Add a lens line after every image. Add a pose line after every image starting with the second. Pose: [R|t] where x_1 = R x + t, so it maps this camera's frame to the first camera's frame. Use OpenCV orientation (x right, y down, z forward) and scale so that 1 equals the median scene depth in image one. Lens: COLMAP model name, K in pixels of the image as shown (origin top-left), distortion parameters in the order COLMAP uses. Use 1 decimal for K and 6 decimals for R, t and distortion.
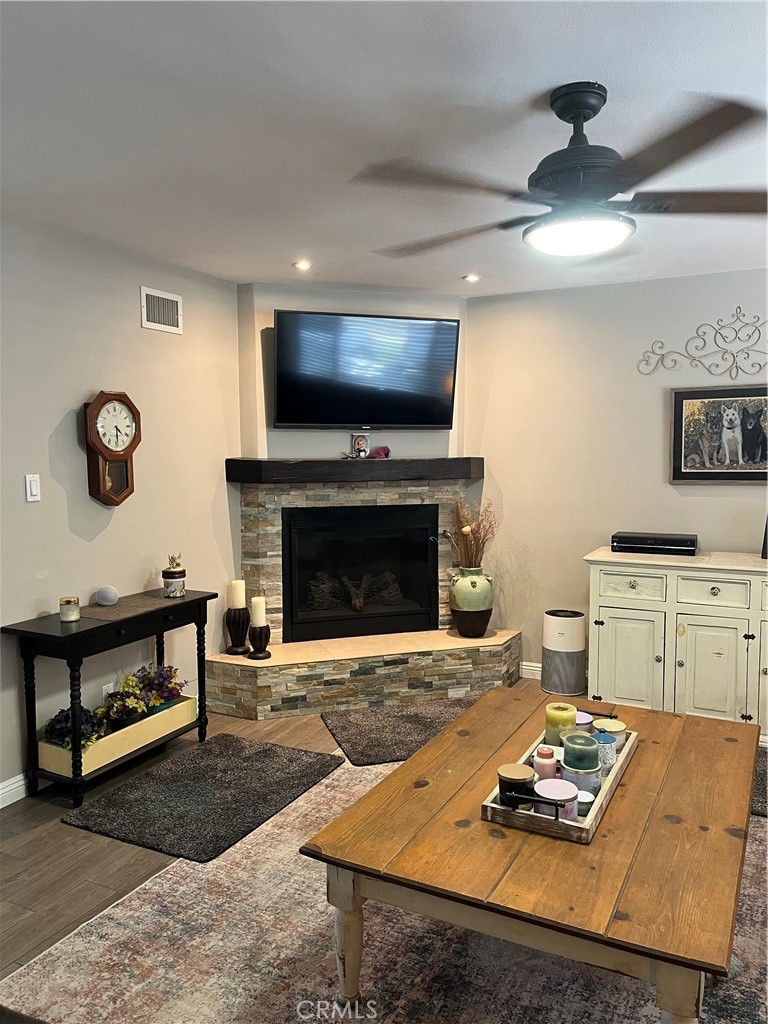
lens RADIAL K [[776.5, 0, 371.1], [0, 776.5, 520.6], [0, 0, 1]] dist [0.019174, 0.000432]
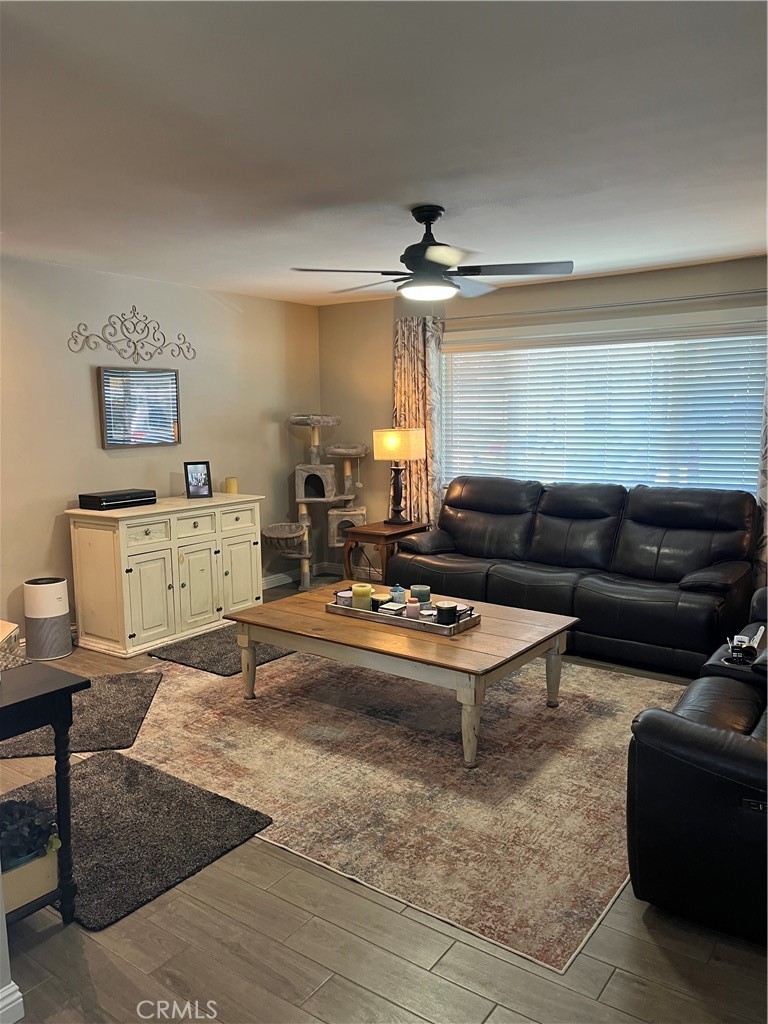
lens RADIAL K [[774.0, 0, 382.6], [0, 774.0, 516.1], [0, 0, 1]] dist [0.081025, -0.111288]
pose [[0.146439, -0.131021, 0.980505, -0.795009], [0.101532, 0.987946, 0.116852, -0.046447], [-0.983995, 0.082441, 0.157976, 0.453954]]
